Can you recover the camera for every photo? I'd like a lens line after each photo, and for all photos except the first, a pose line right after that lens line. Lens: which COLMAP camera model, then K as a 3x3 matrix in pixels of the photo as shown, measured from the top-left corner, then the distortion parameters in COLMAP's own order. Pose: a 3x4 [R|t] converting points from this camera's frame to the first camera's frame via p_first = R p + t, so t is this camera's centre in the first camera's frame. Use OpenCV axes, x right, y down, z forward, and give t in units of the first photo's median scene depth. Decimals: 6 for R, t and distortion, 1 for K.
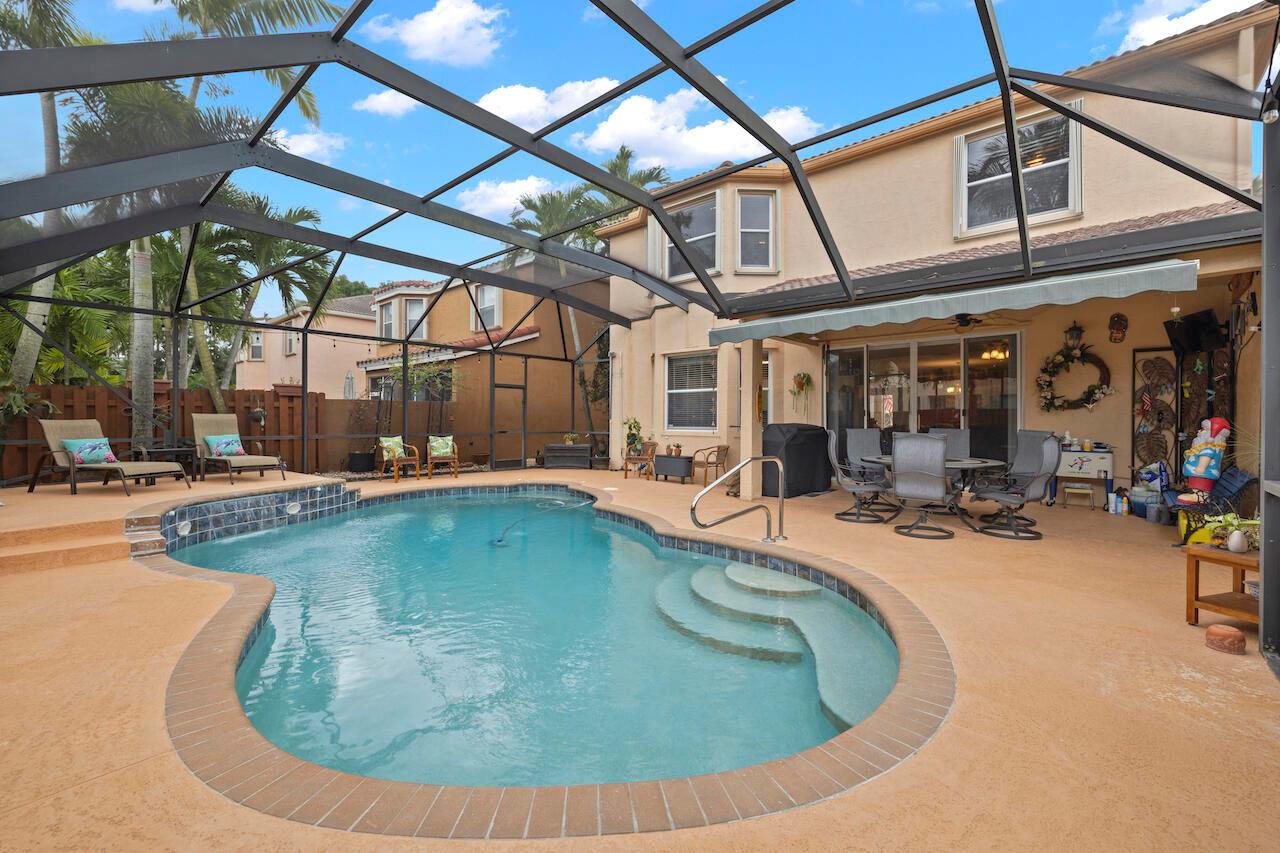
lens RADIAL K [[534.4, 0, 641.5], [0, 534.4, 416.4], [0, 0, 1]] dist [0.002783, 0.000192]
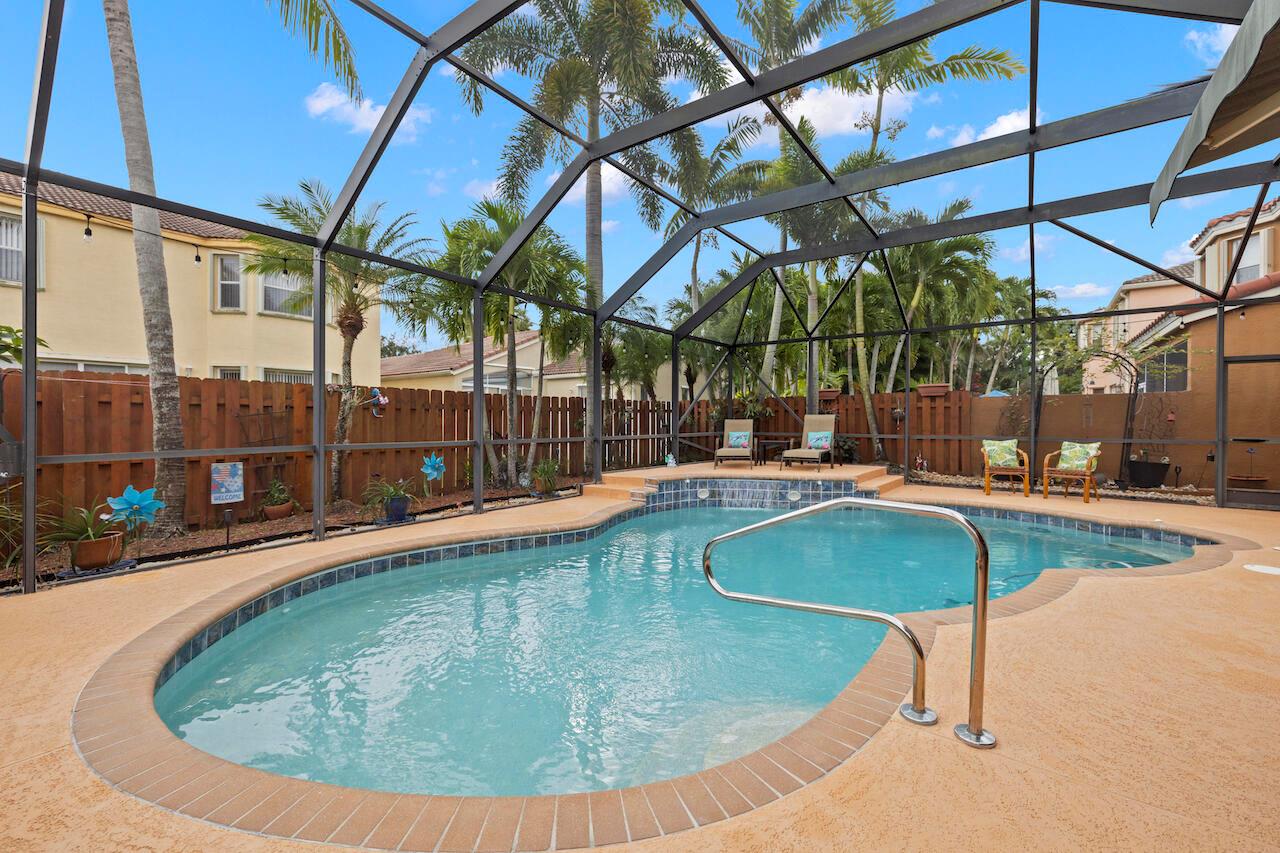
lens RADIAL K [[534.4, 0, 638.5], [0, 534.4, 420.6], [0, 0, 1]] dist [0.002783, 0.000192]
pose [[0.082428, 0.000074, -0.996597, 0.342845], [0.005360, 0.999986, 0.000518, 0.005220], [0.996583, -0.005384, 0.082426, 0.418317]]
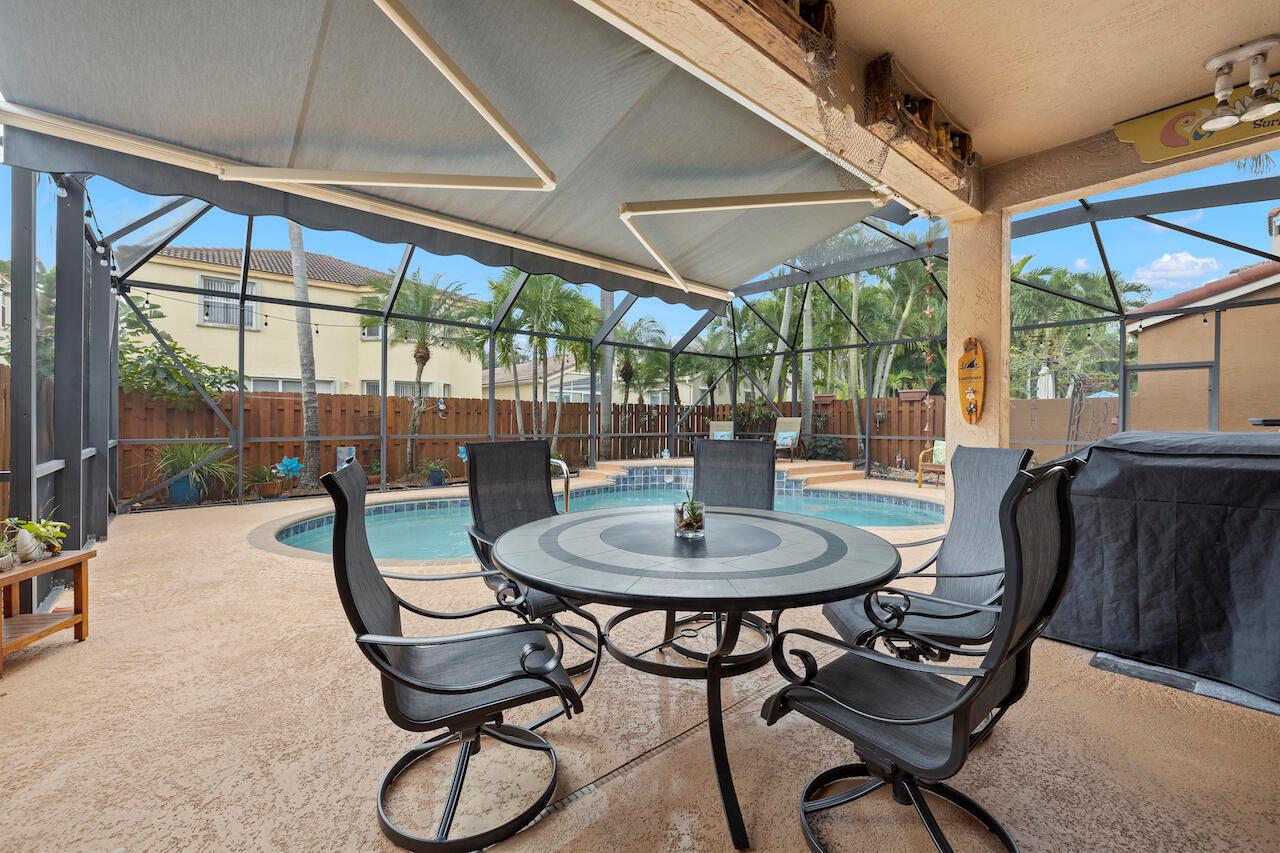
lens RADIAL K [[534.4, 0, 636.4], [0, 534.4, 424.0], [0, 0, 1]] dist [0.002783, 0.000192]
pose [[-0.154608, 0.004826, -0.987964, 0.597831], [0.000527, 0.999988, 0.004802, 0.005233], [0.987976, 0.000222, -0.154609, 0.696937]]
